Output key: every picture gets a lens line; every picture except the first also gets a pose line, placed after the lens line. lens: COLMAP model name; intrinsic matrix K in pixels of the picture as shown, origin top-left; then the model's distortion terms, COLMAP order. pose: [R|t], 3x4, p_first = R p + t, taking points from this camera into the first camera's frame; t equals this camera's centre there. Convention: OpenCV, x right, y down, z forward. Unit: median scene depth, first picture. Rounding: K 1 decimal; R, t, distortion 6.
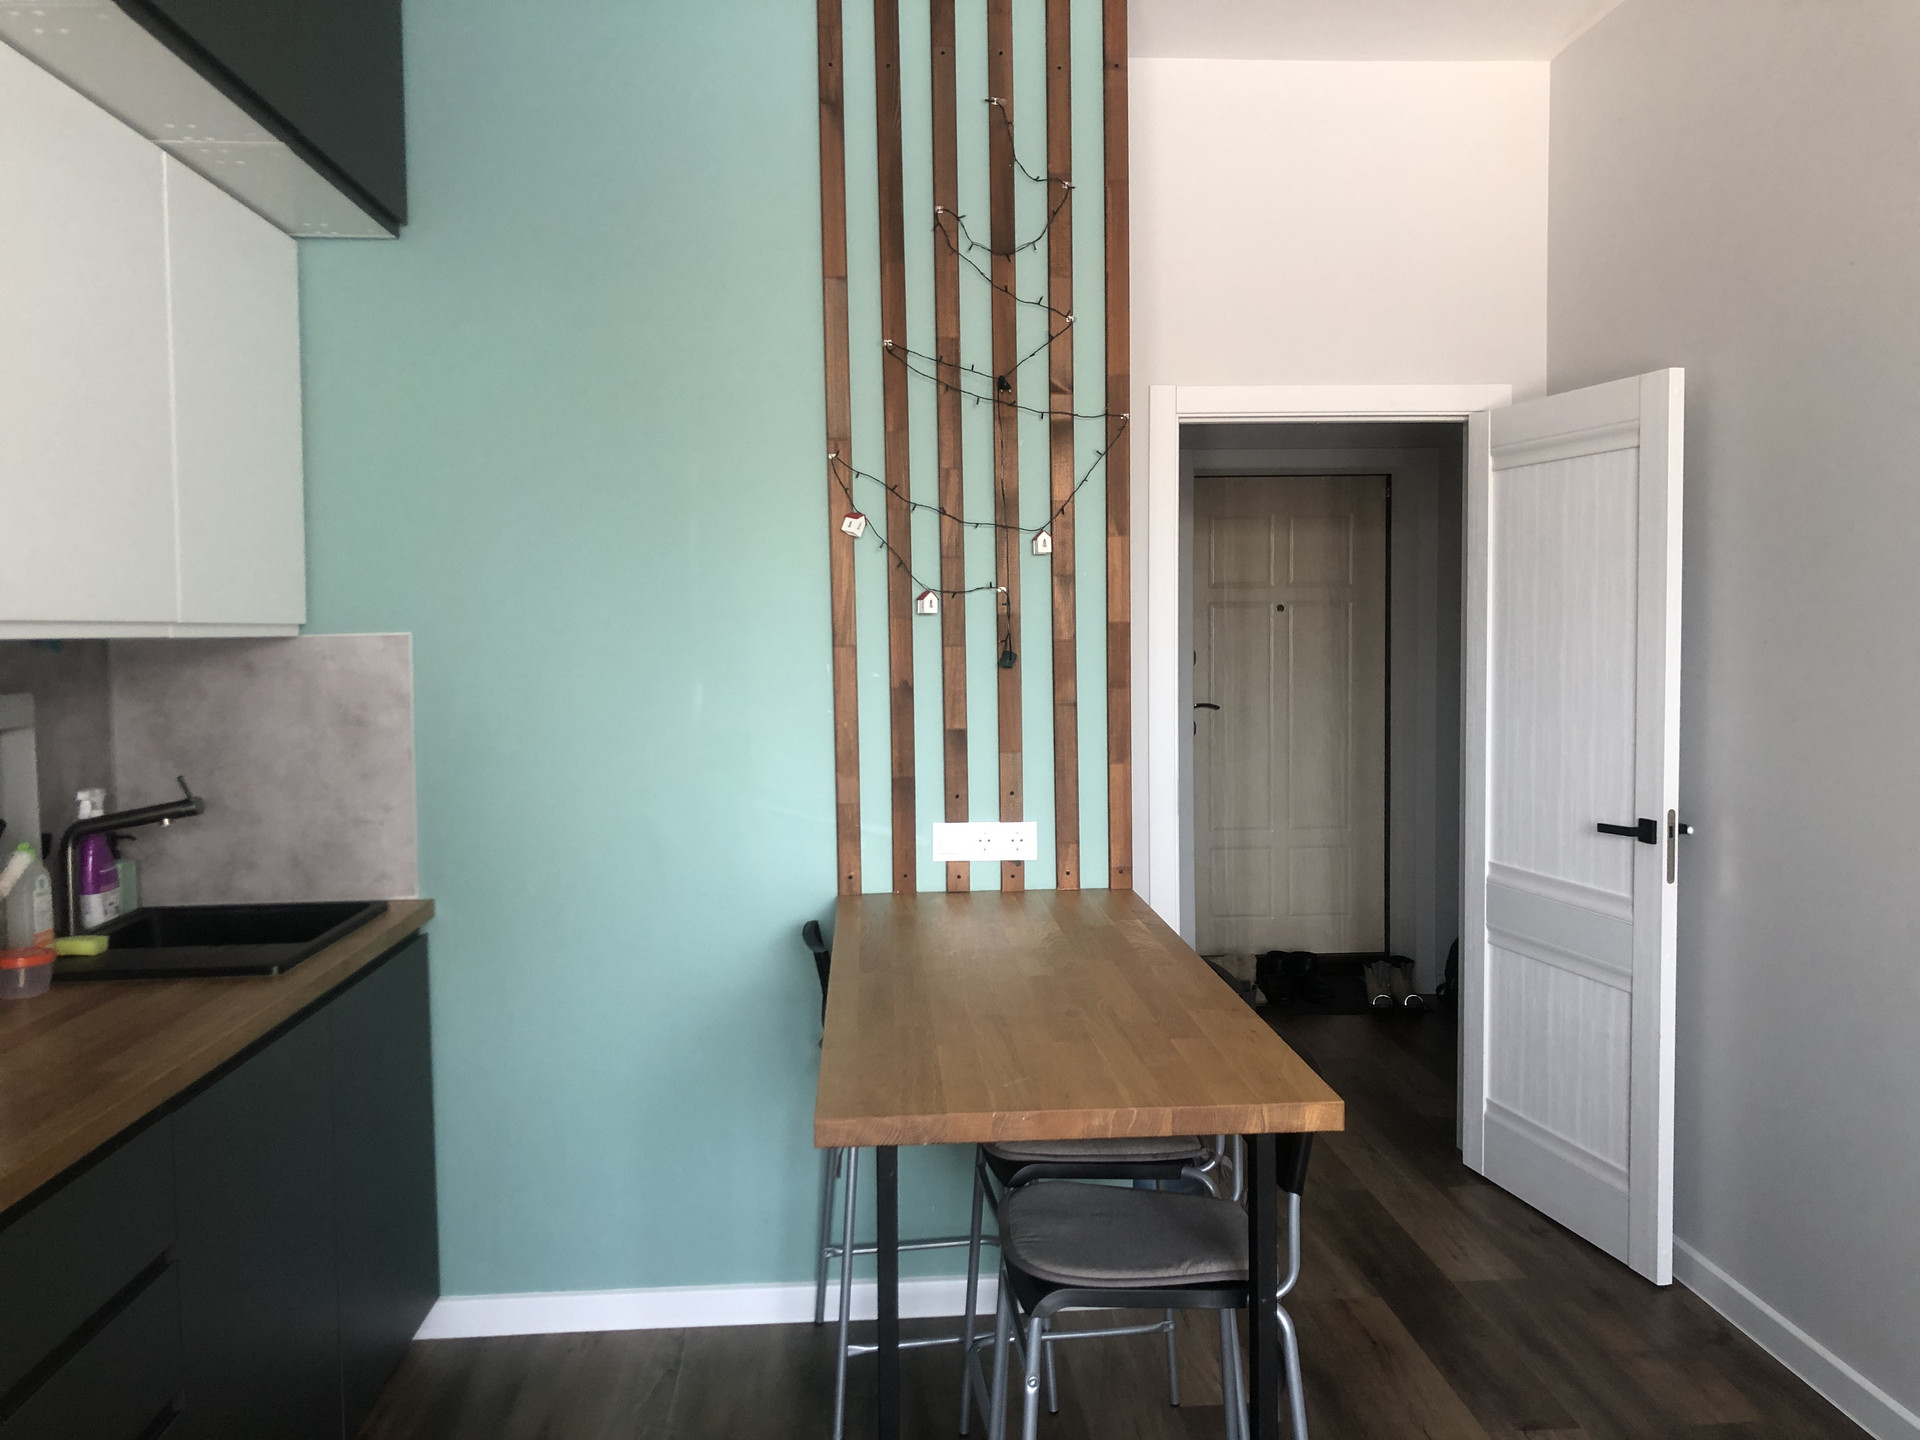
lens RADIAL K [[1583.4, 0, 956.5], [0, 1583.4, 751.7], [0, 0, 1]] dist [0.098934, -0.213199]
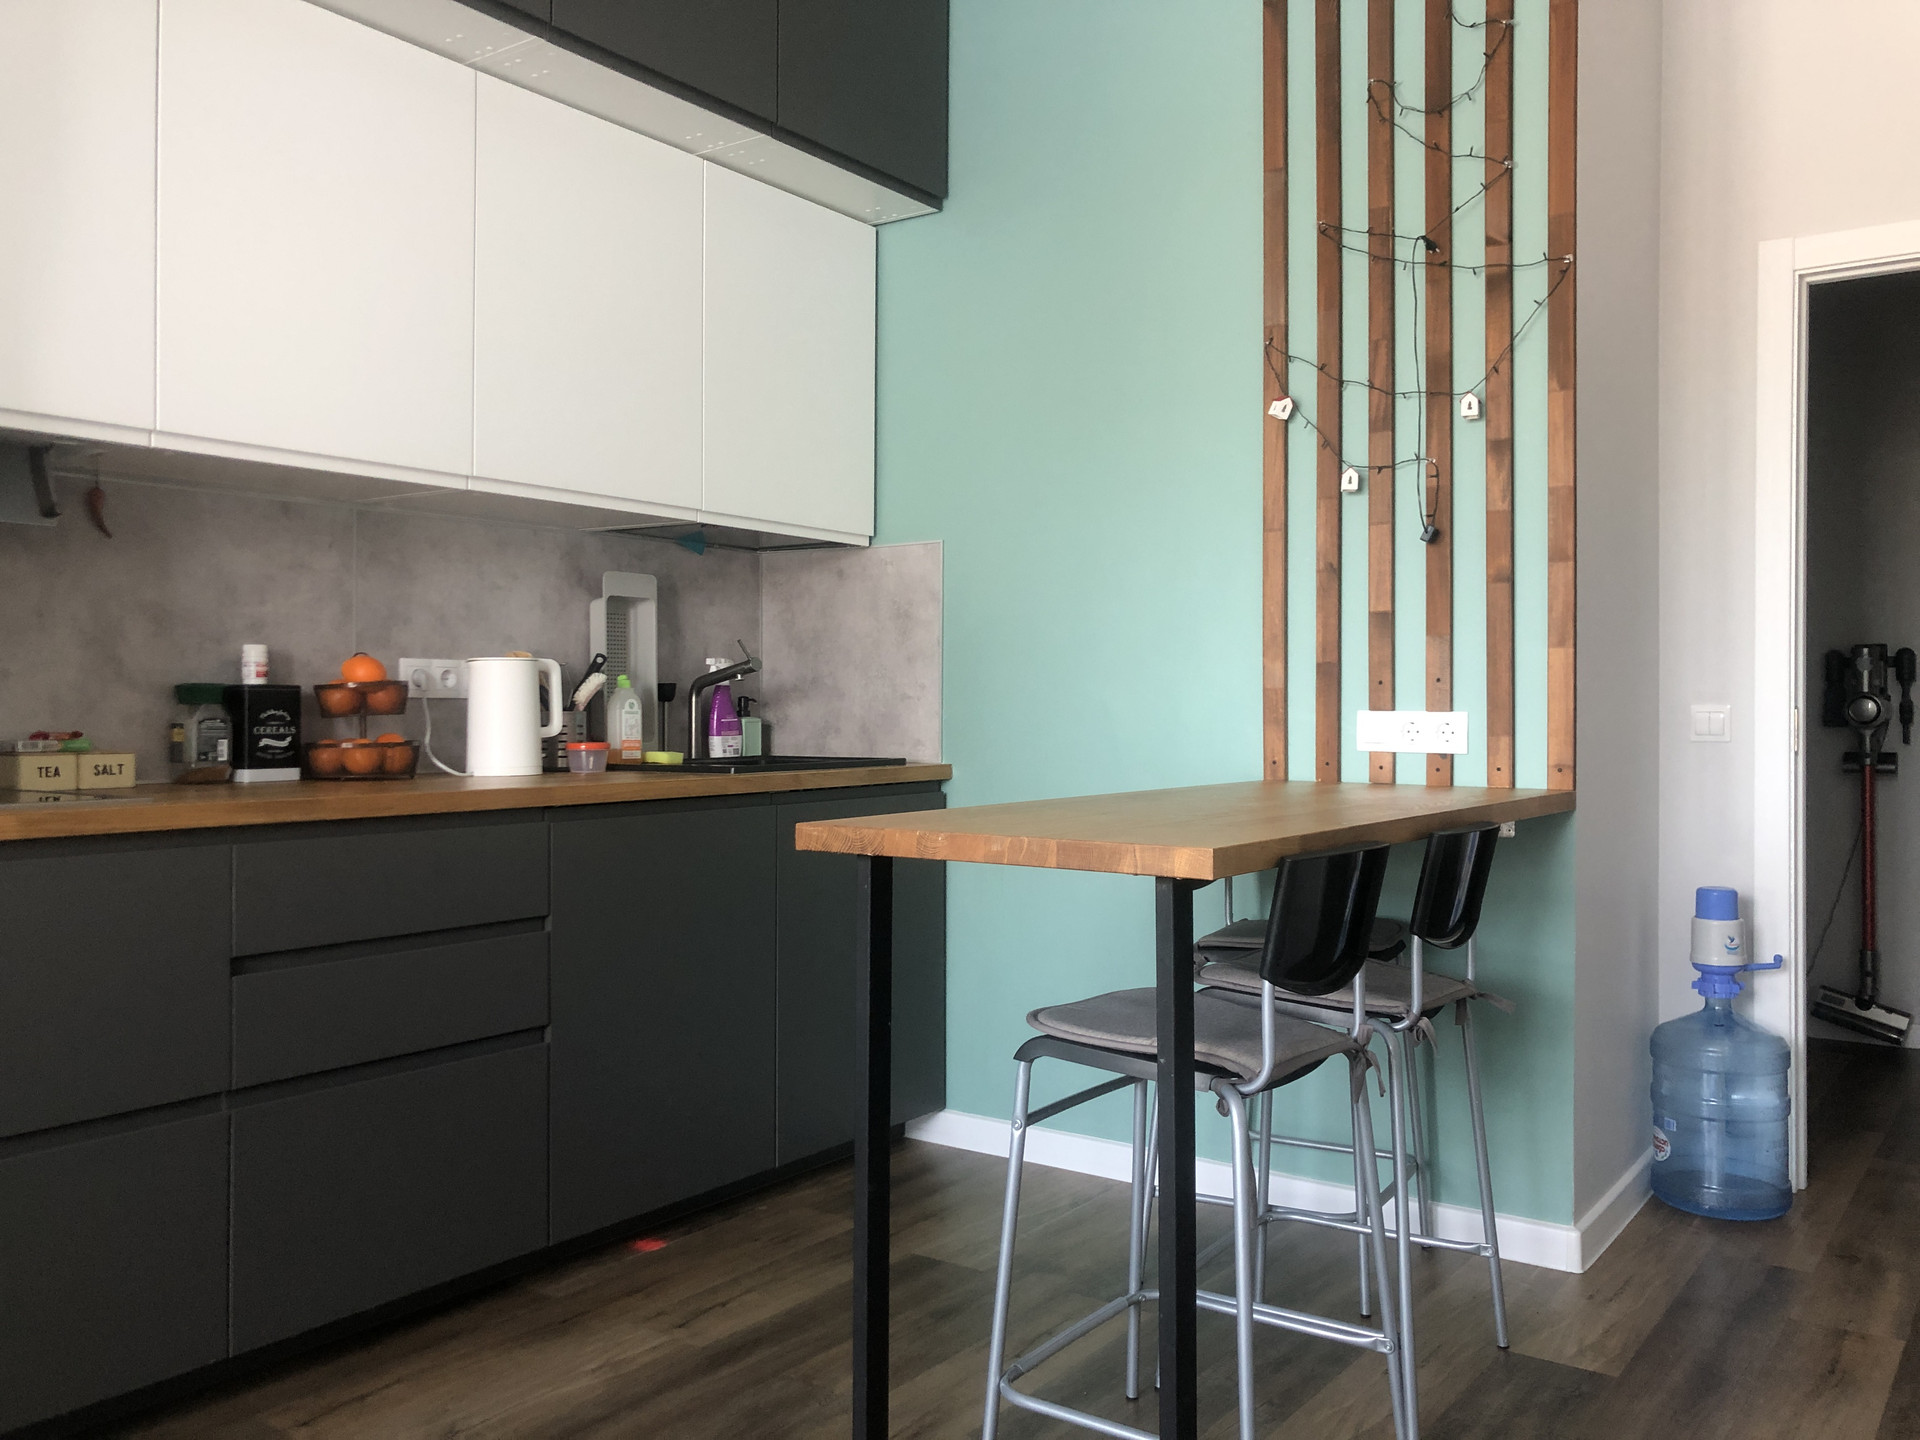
lens RADIAL K [[1583.4, 0, 956.5], [0, 1583.4, 751.7], [0, 0, 1]] dist [0.098934, -0.213199]
pose [[0.764504, 0.031184, -0.643865, 0.435271], [-0.066523, 0.997313, -0.030686, 0.119284], [0.641178, 0.066291, 0.764524, 0.104597]]
